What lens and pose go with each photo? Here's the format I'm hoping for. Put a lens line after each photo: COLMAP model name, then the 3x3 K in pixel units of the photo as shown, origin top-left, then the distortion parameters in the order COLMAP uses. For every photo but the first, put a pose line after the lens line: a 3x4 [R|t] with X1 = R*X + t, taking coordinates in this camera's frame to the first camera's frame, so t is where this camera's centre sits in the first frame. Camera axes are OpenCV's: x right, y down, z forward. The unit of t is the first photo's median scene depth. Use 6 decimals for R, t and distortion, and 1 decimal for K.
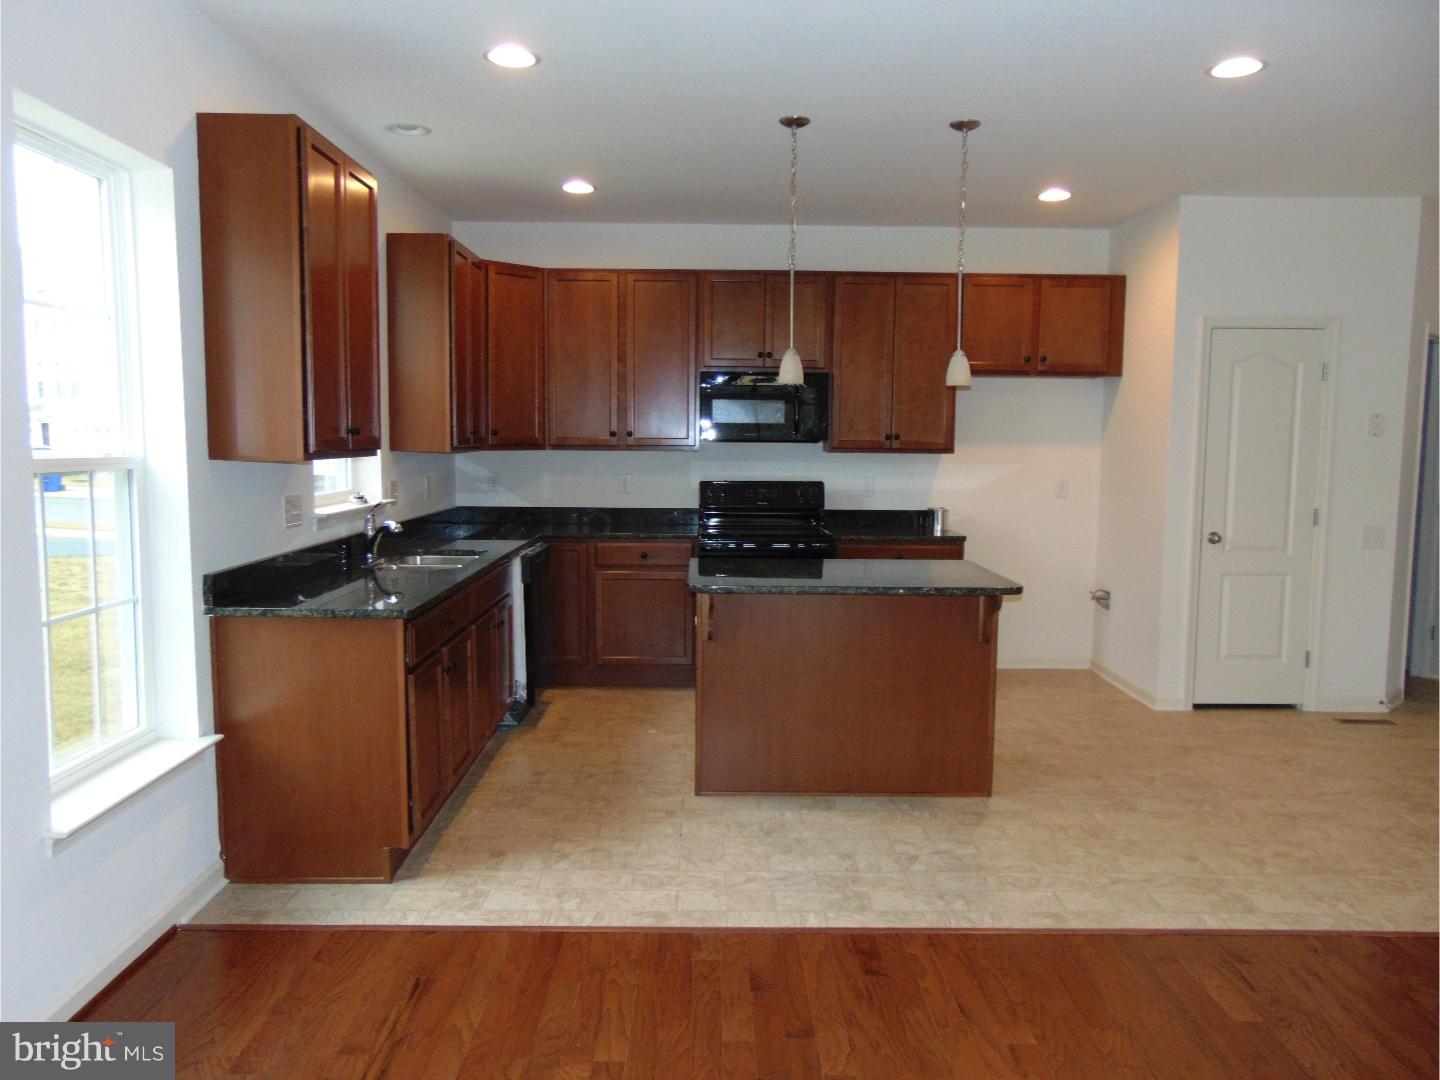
lens RADIAL K [[1068.6, 0, 718.1], [0, 1068.6, 538.2], [0, 0, 1]] dist [-0.008361, -0.000916]
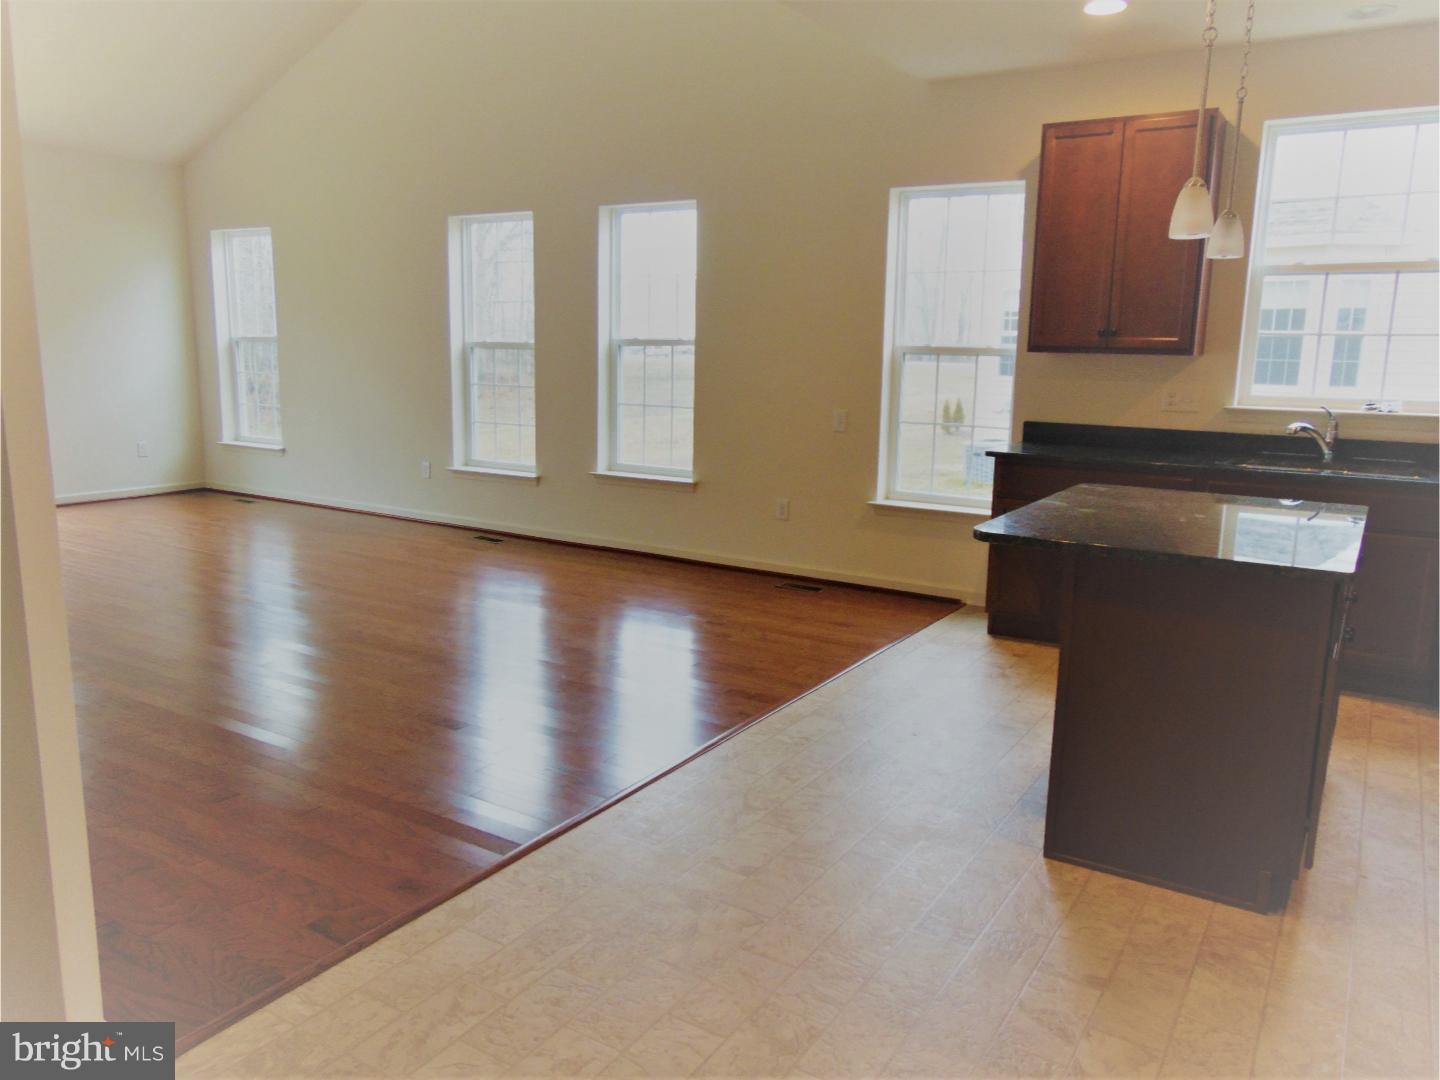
lens RADIAL K [[1068.6, 0, 717.6], [0, 1068.6, 539.4], [0, 0, 1]] dist [-0.008361, -0.000916]
pose [[-0.543060, 0.126035, -0.830181, 1.185345], [-0.112752, 0.968773, 0.220831, -0.099293], [0.832089, 0.213529, -0.511891, 1.493505]]
